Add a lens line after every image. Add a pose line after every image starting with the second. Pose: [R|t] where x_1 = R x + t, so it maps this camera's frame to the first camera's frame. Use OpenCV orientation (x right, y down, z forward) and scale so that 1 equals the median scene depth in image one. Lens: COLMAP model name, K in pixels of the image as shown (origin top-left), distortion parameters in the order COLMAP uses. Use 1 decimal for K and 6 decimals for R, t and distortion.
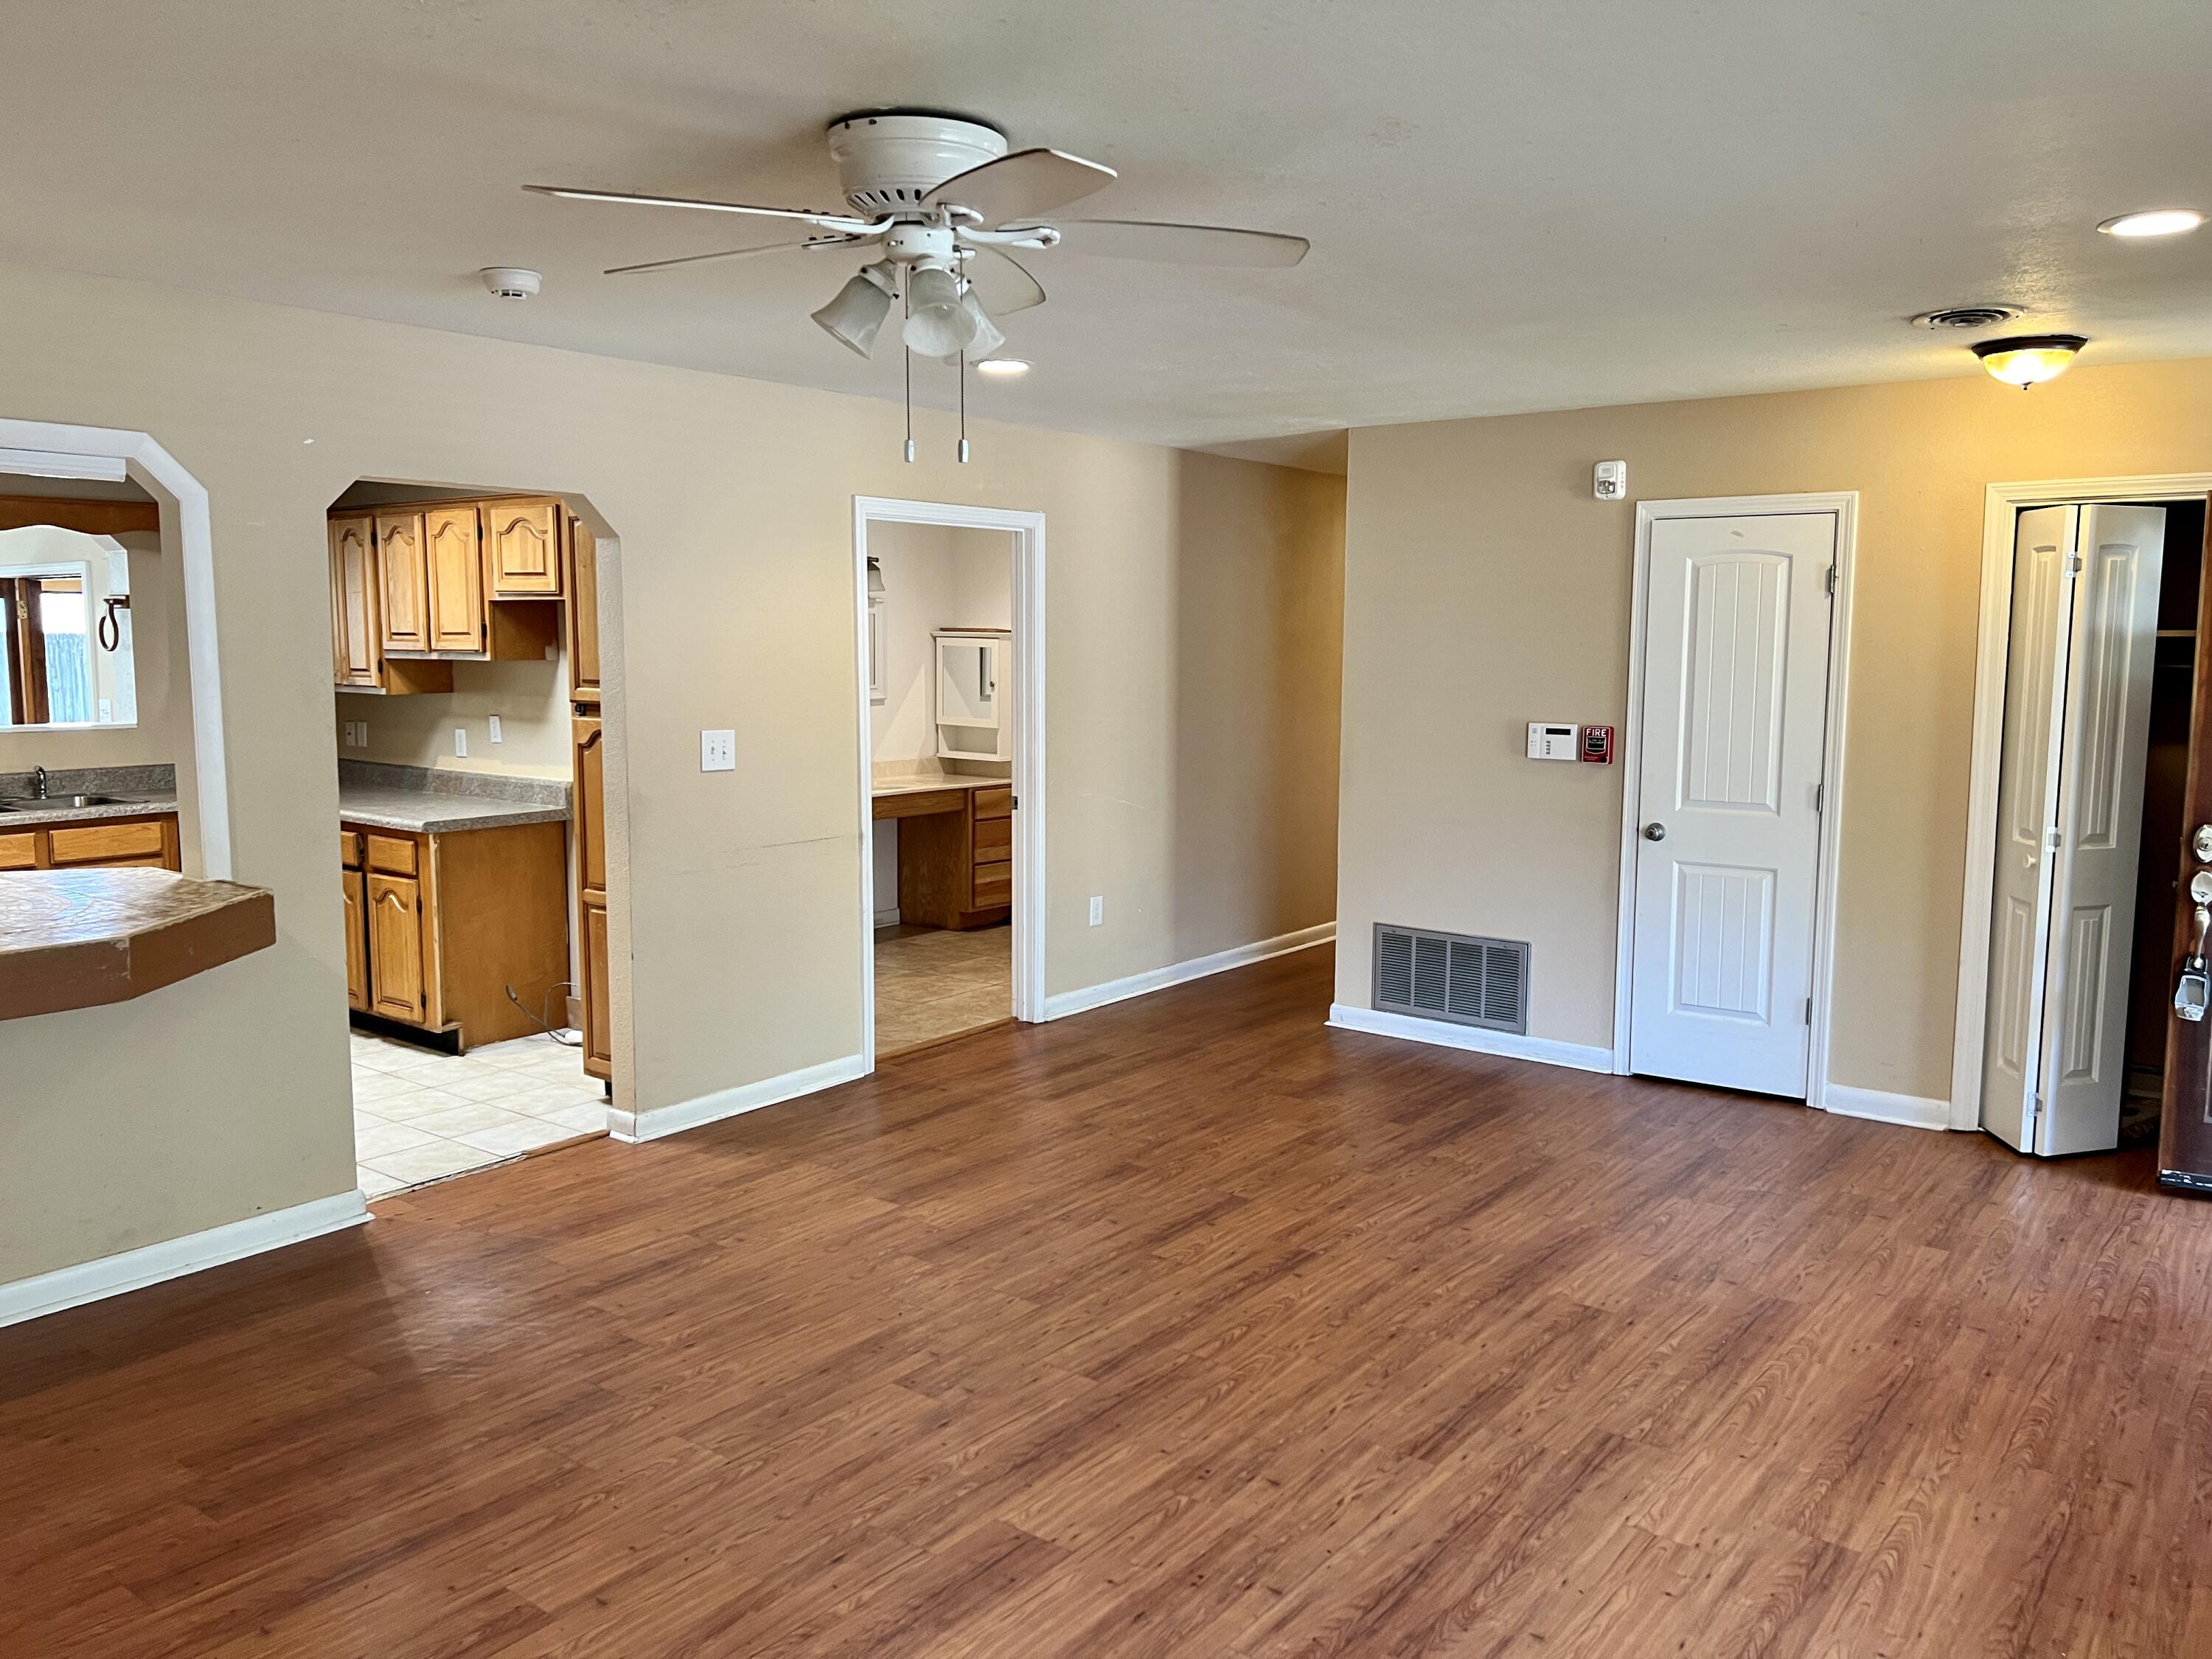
lens RADIAL K [[1699.6, 0, 1105.5], [0, 1699.6, 826.1], [0, 0, 1]] dist [0.006199, 0.003468]
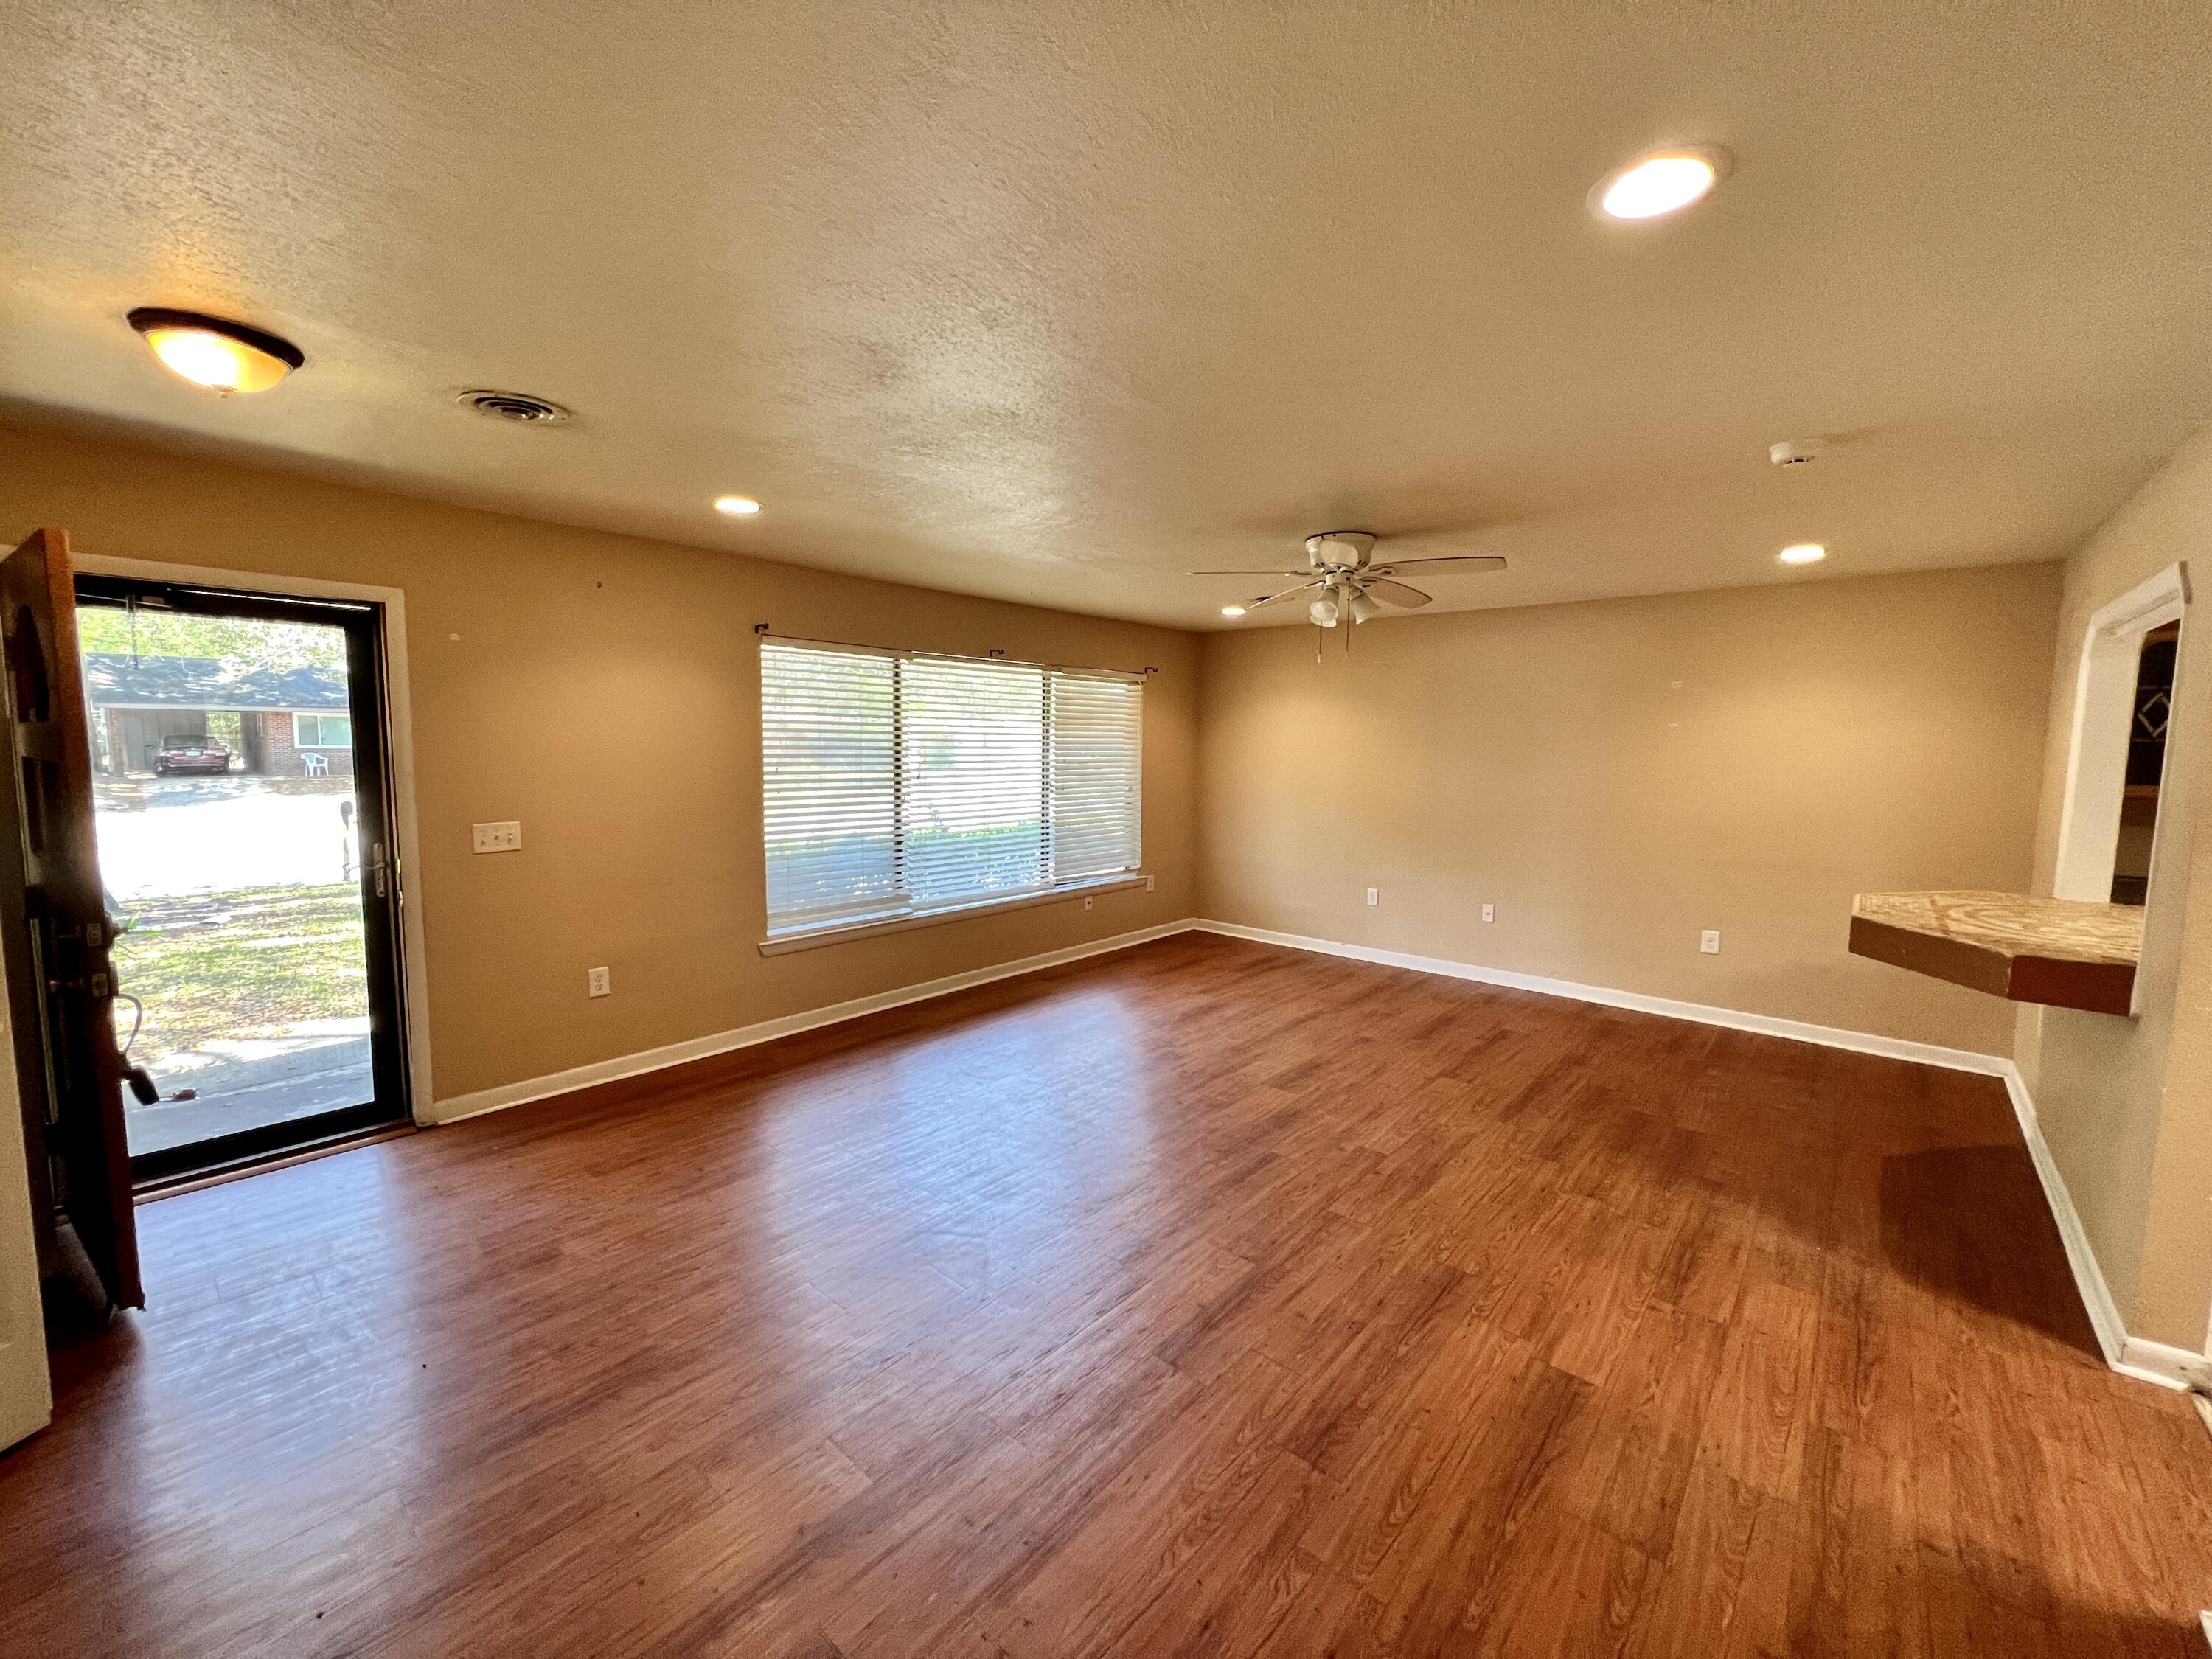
lens RADIAL K [[889.6, 0, 1099.3], [0, 889.6, 824.4], [0, 0, 1]] dist [-0.000960, 0.000092]
pose [[-0.997410, -0.026931, 0.066694, 0.105416], [-0.012612, 0.978373, 0.206464, -0.169359], [-0.070812, 0.205089, -0.976178, 1.620402]]
